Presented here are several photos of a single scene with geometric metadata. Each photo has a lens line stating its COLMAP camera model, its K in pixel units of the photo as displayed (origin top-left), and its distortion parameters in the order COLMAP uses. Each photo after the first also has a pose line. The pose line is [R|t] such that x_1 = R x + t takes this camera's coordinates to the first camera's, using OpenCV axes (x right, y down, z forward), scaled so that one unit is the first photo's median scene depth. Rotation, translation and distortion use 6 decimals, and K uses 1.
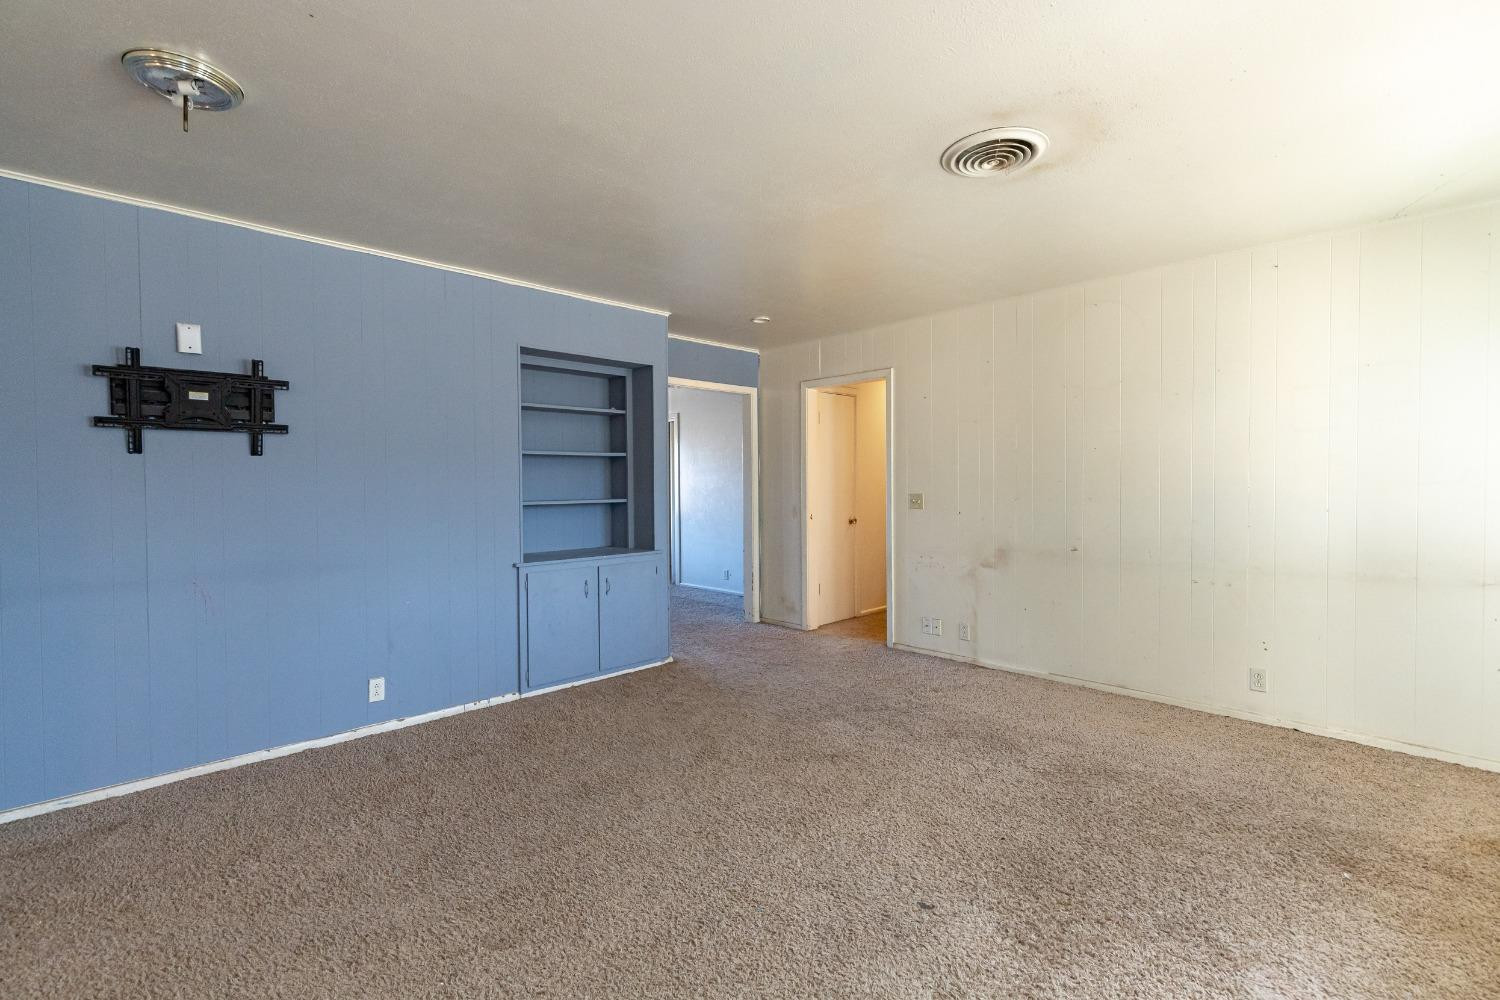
lens RADIAL K [[674.5, 0, 746.5], [0, 674.5, 497.9], [0, 0, 1]] dist [0.002229, 0.000428]
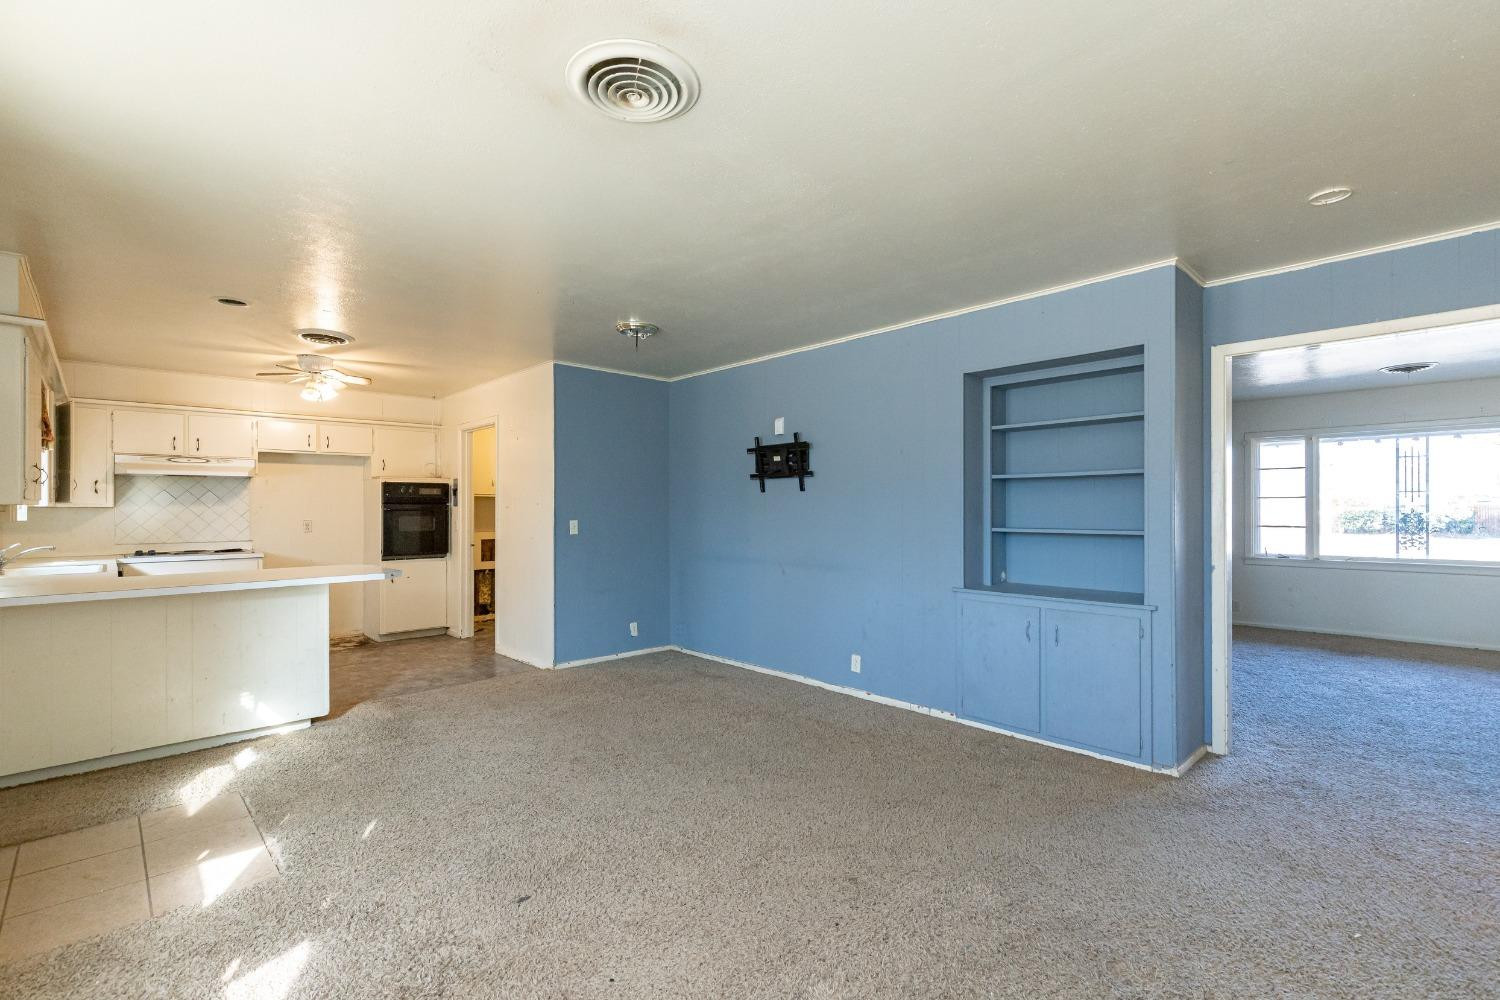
lens RADIAL K [[682.0, 0, 745.7], [0, 682.0, 504.0], [0, 0, 1]] dist [0.000591, -0.000074]
pose [[-0.034035, -0.005627, -0.999405, 0.818511], [-0.024313, 0.999693, -0.004800, -0.018851], [0.999125, 0.024135, -0.034161, 0.834145]]
